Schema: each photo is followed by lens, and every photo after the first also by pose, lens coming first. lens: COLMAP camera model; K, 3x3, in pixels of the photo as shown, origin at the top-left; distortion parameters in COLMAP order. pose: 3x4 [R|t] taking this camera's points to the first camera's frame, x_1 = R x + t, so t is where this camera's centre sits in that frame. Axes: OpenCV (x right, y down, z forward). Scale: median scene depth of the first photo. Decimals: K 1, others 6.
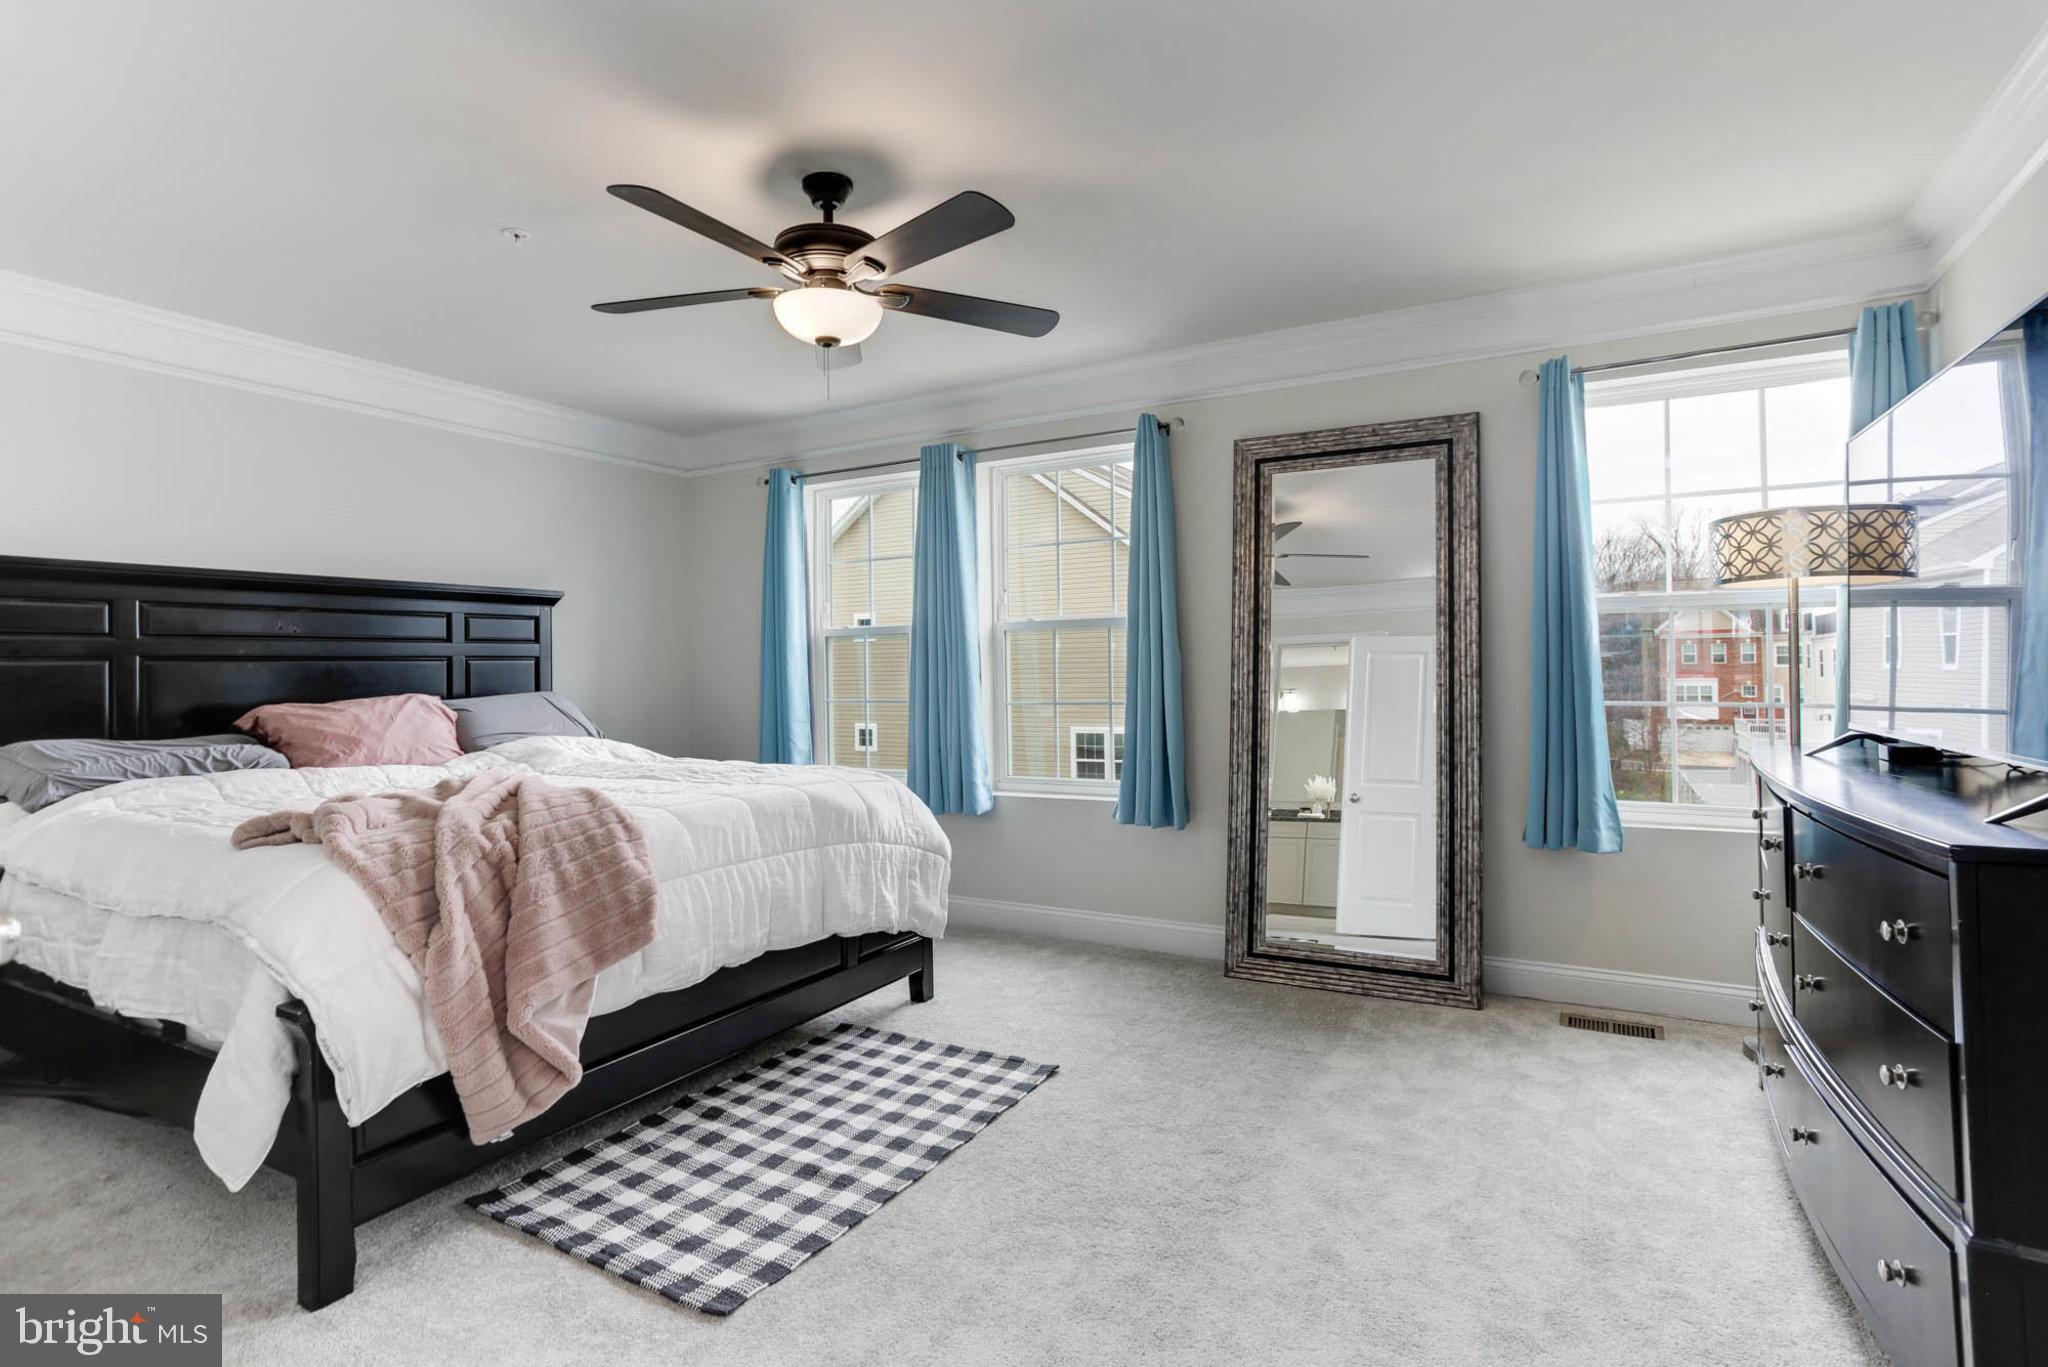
lens RADIAL K [[985.6, 0, 1034.4], [0, 985.6, 664.5], [0, 0, 1]] dist [-0.055619, 0.036809]
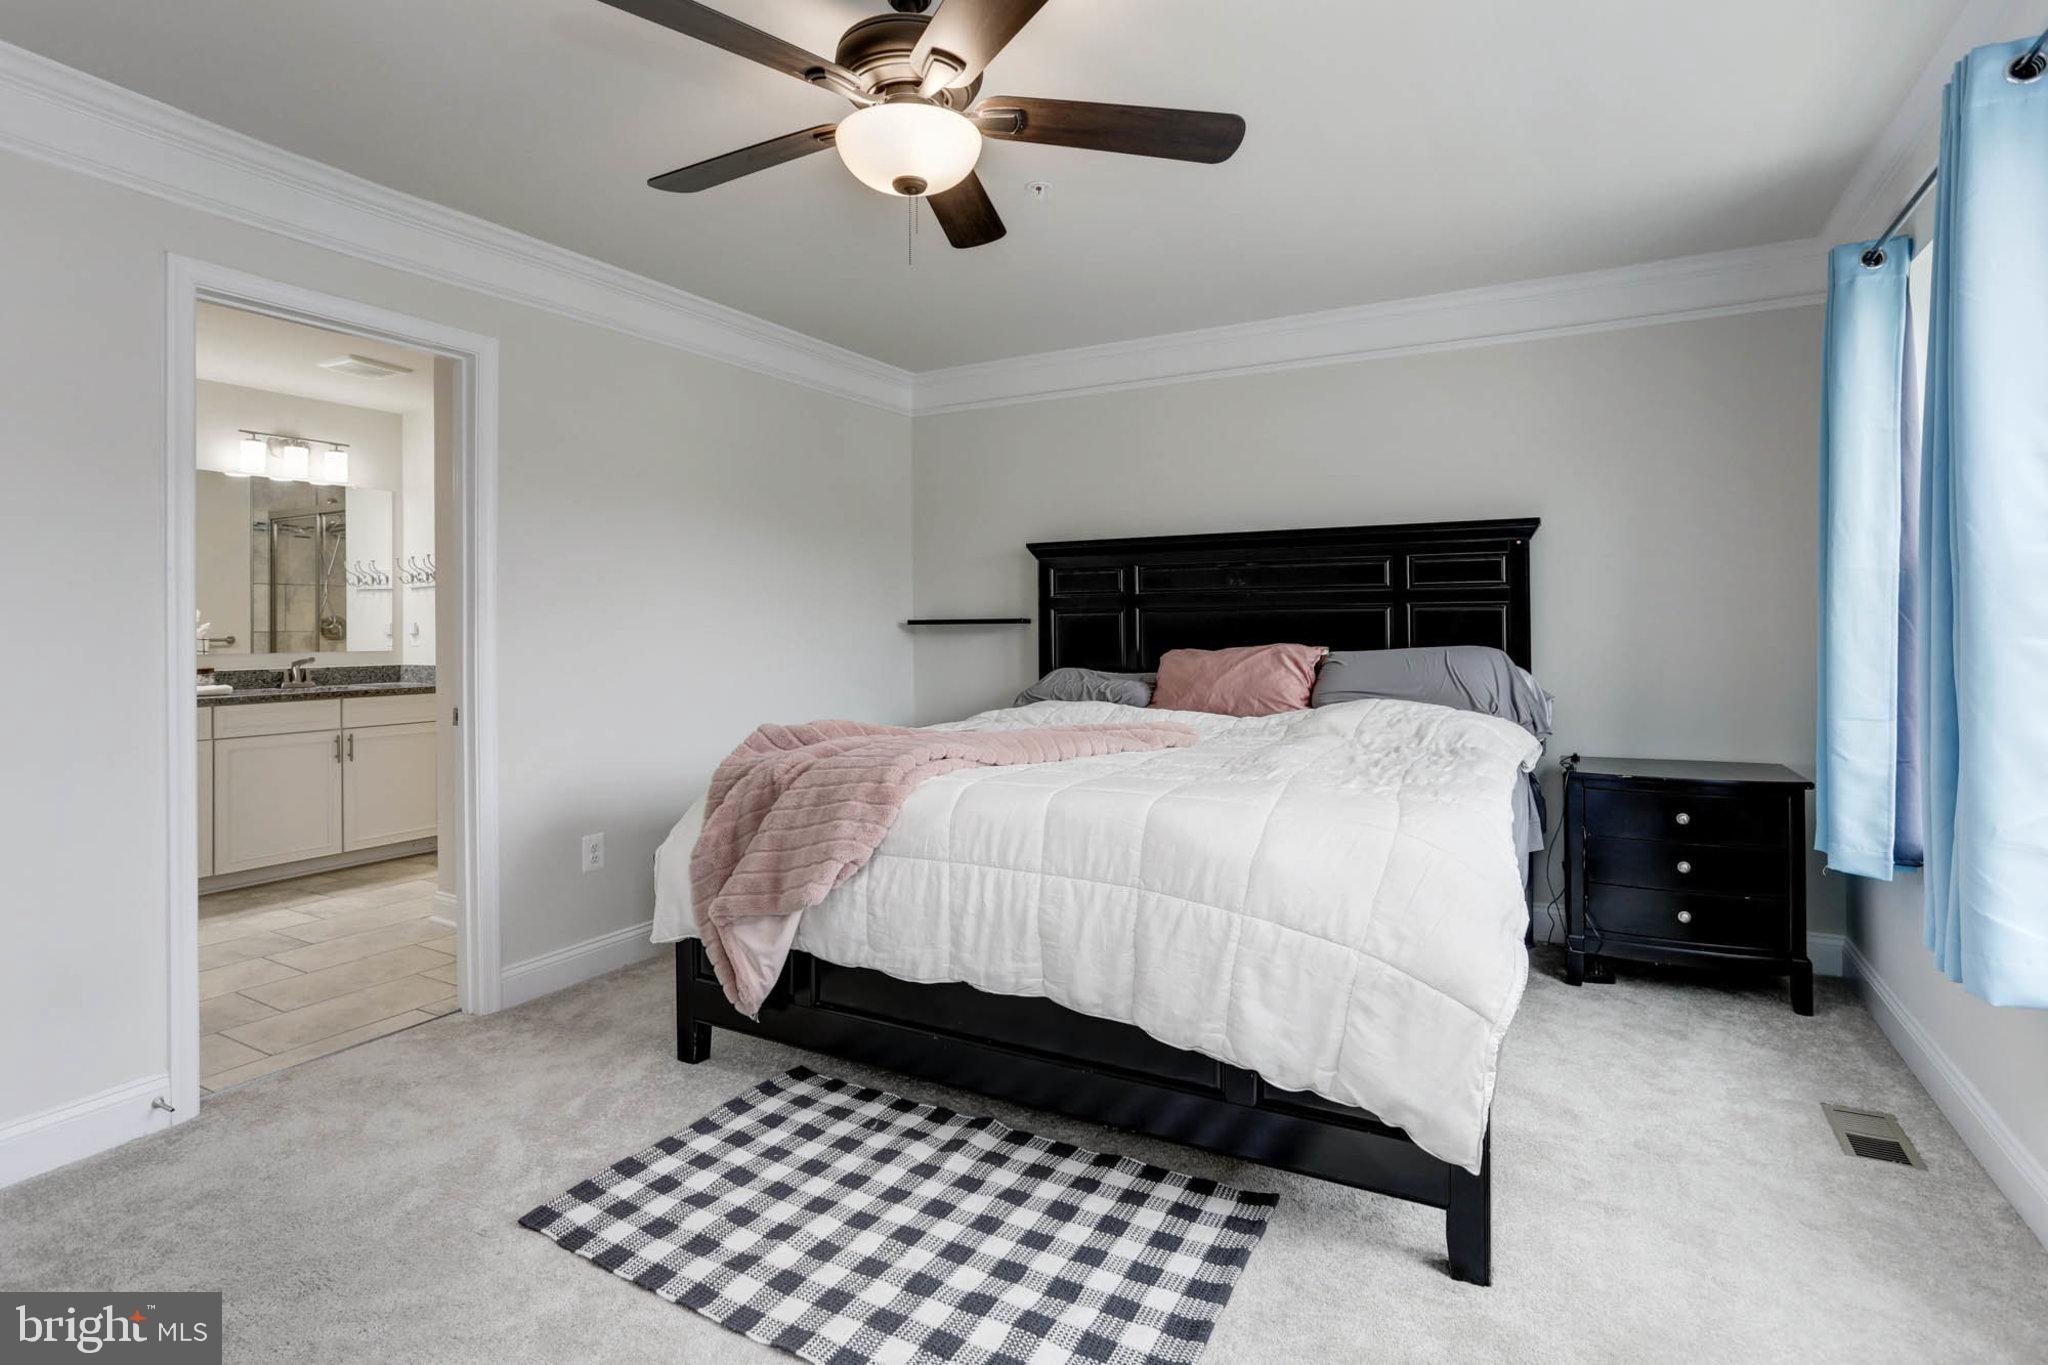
lens RADIAL K [[1016.1, 0, 1053.4], [0, 1016.1, 641.0], [0, 0, 1]] dist [-0.052995, 0.042355]
pose [[0.019003, 0.026090, -0.999479, 0.417038], [0.008268, 0.999621, 0.026251, -0.000704], [0.999785, -0.008762, 0.018780, 0.835531]]
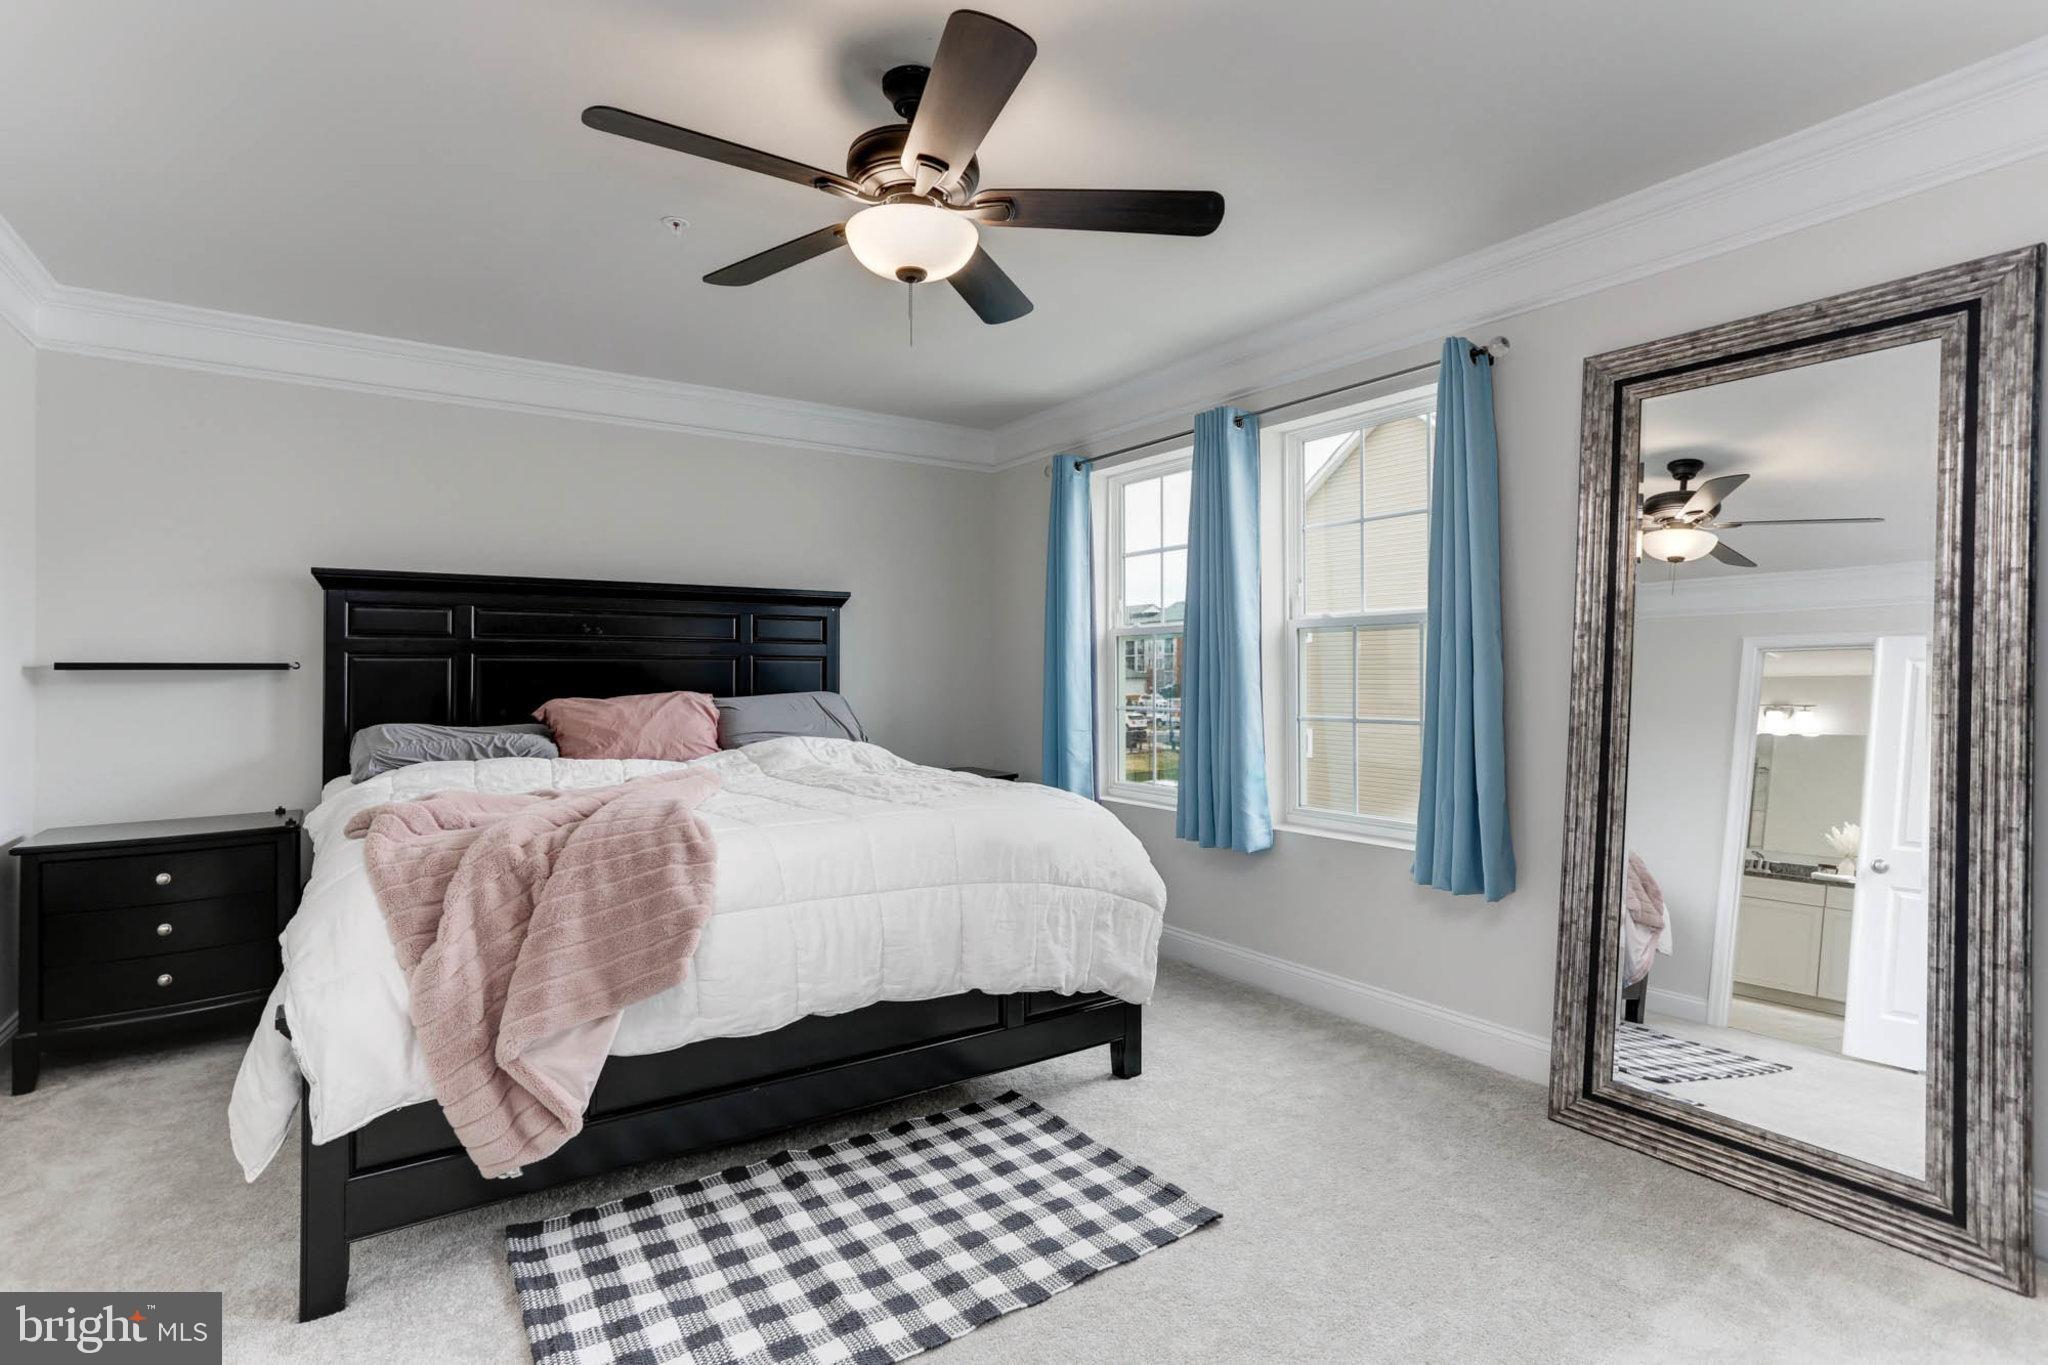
lens RADIAL K [[985.6, 0, 1034.4], [0, 985.6, 663.5], [0, 0, 1]] dist [-0.055619, 0.036809]
pose [[0.898109, 0.010263, -0.439652, 0.187582], [-0.012072, 0.999926, -0.001319, -0.003558], [0.439606, 0.006492, 0.898167, 0.238868]]
